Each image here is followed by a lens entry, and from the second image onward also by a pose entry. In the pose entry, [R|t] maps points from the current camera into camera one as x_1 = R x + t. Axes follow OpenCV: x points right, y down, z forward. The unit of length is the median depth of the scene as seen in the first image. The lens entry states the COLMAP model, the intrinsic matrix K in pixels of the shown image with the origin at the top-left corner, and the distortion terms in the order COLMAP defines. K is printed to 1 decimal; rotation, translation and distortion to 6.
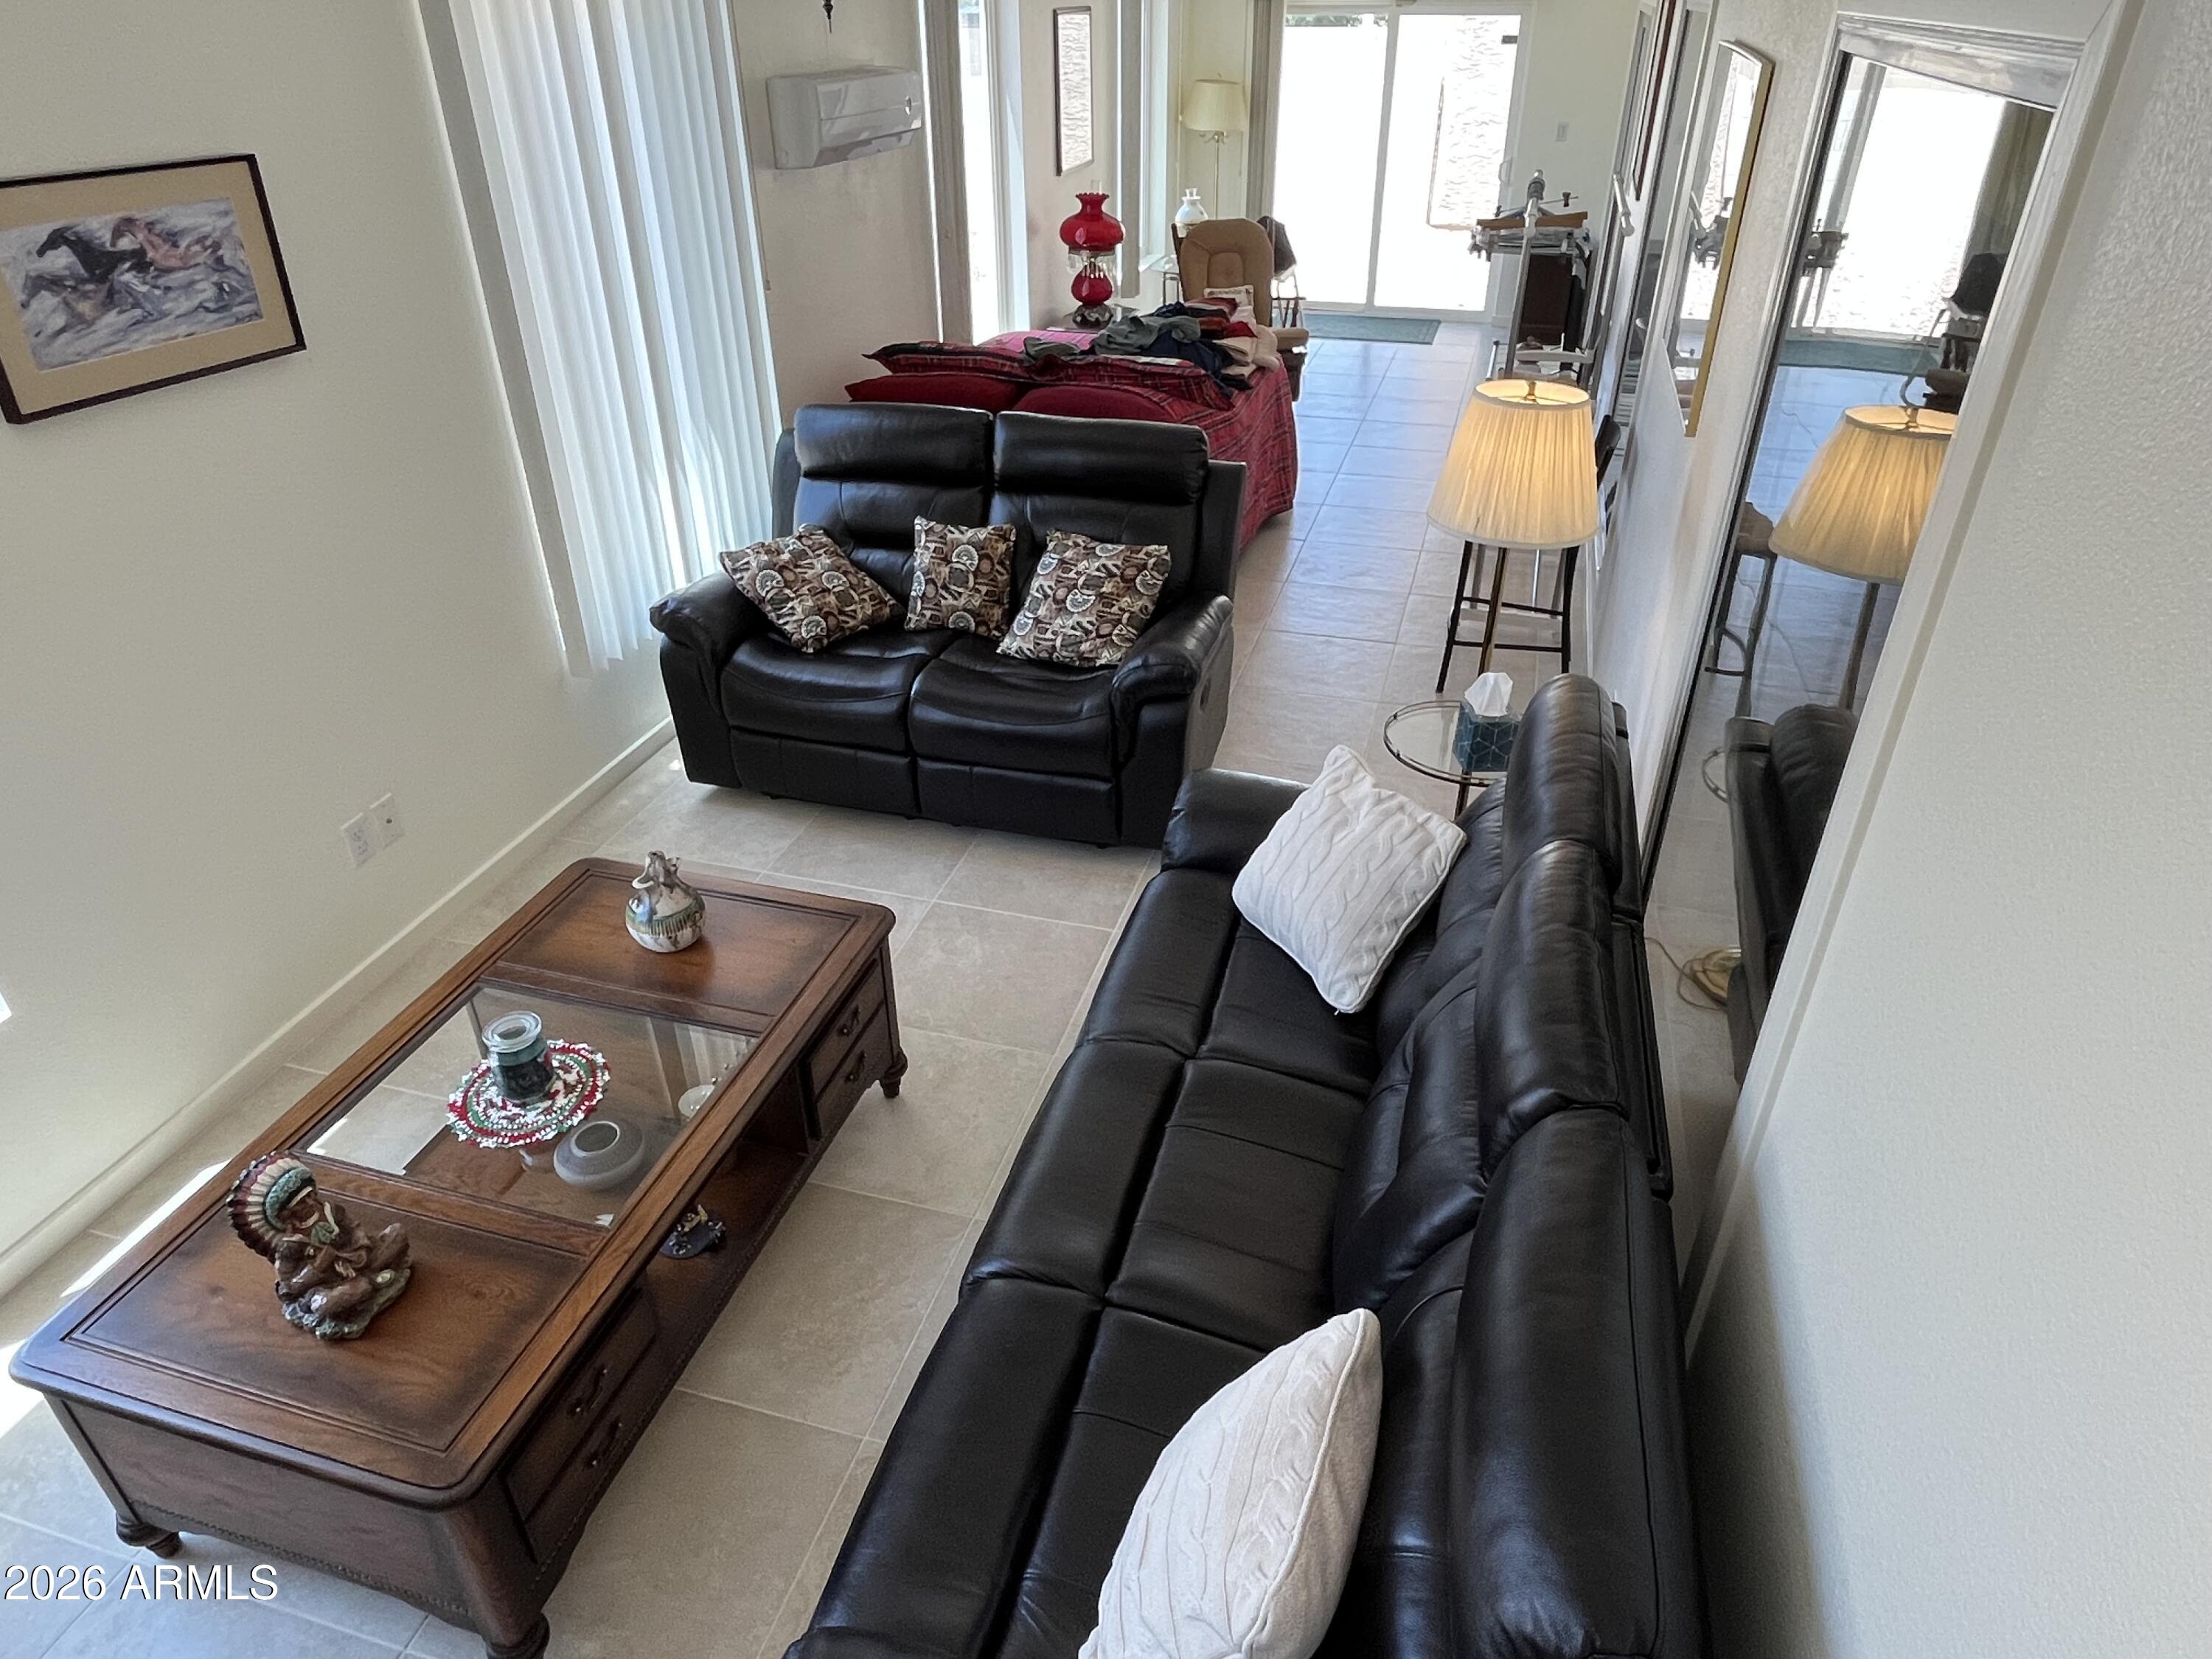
lens RADIAL K [[1397.0, 0, 1116.2], [0, 1397.0, 817.3], [0, 0, 1]] dist [-0.000475, -0.000807]
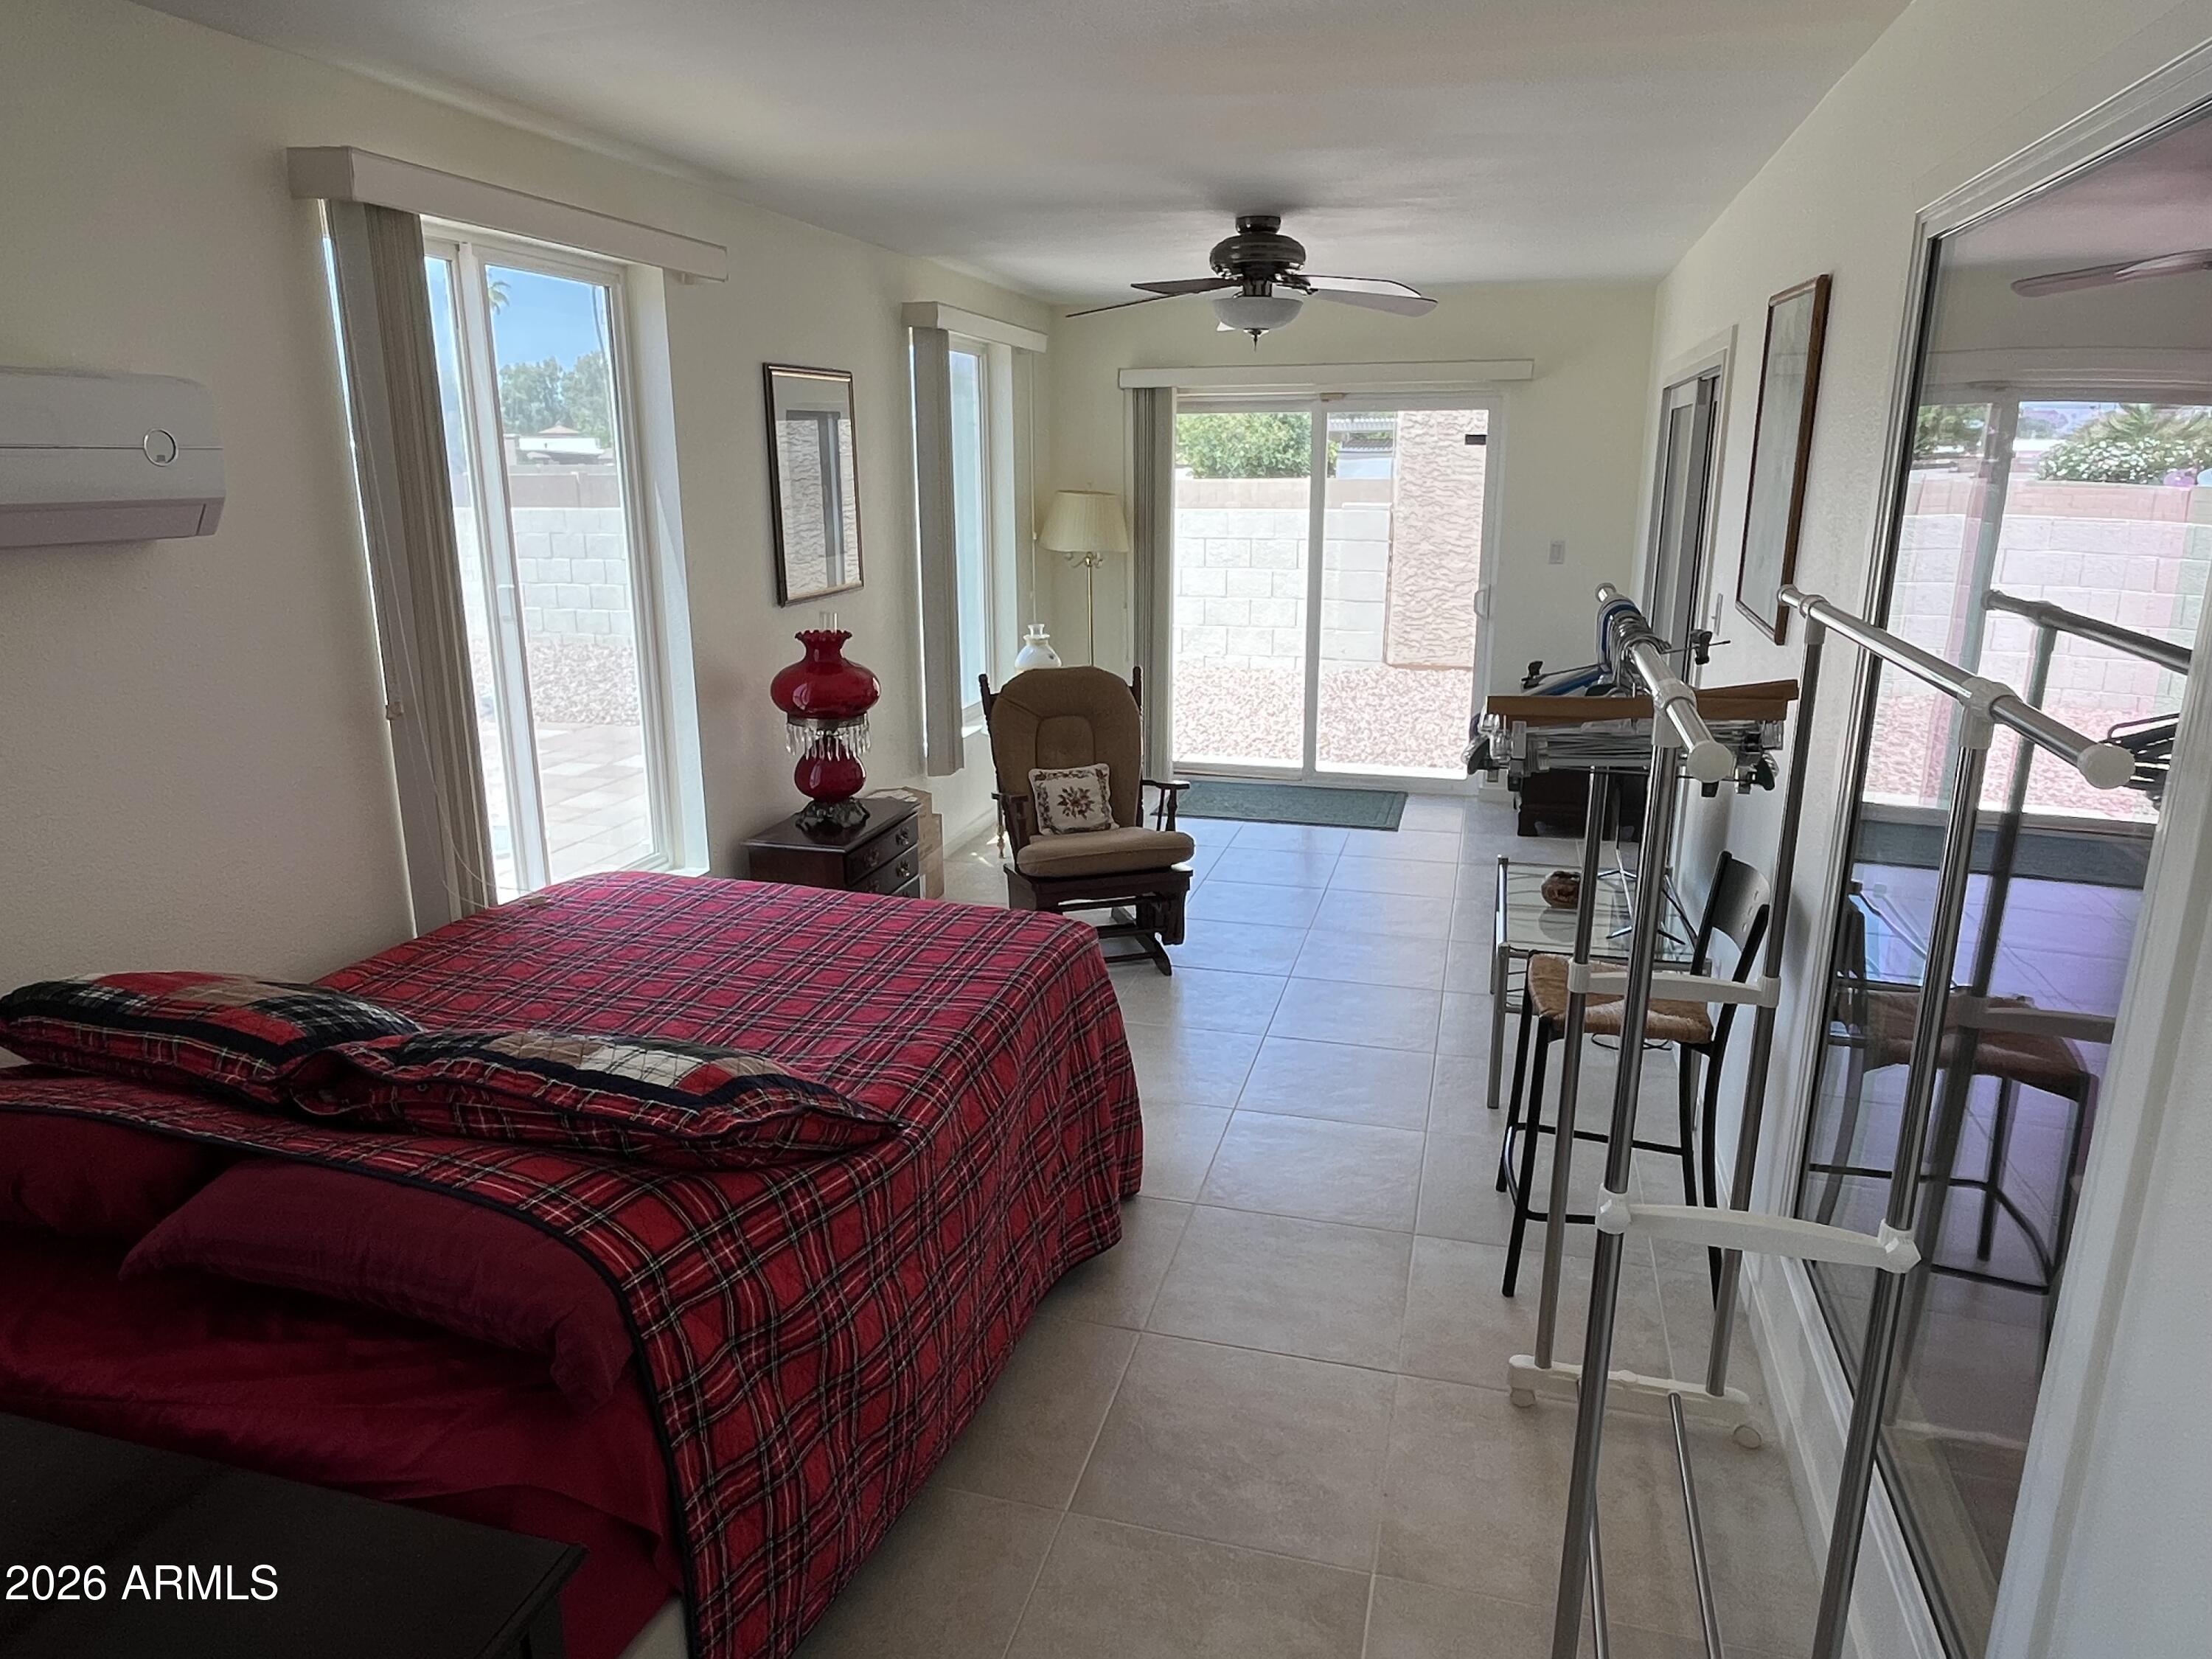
lens RADIAL K [[1397.0, 0, 1116.2], [0, 1397.0, 817.3], [0, 0, 1]] dist [-0.000475, -0.000807]
pose [[0.999947, -0.002214, 0.010042, 0.245139], [0.004961, 0.959263, -0.282473, -0.461390], [-0.009008, 0.282507, 0.959223, 1.029218]]
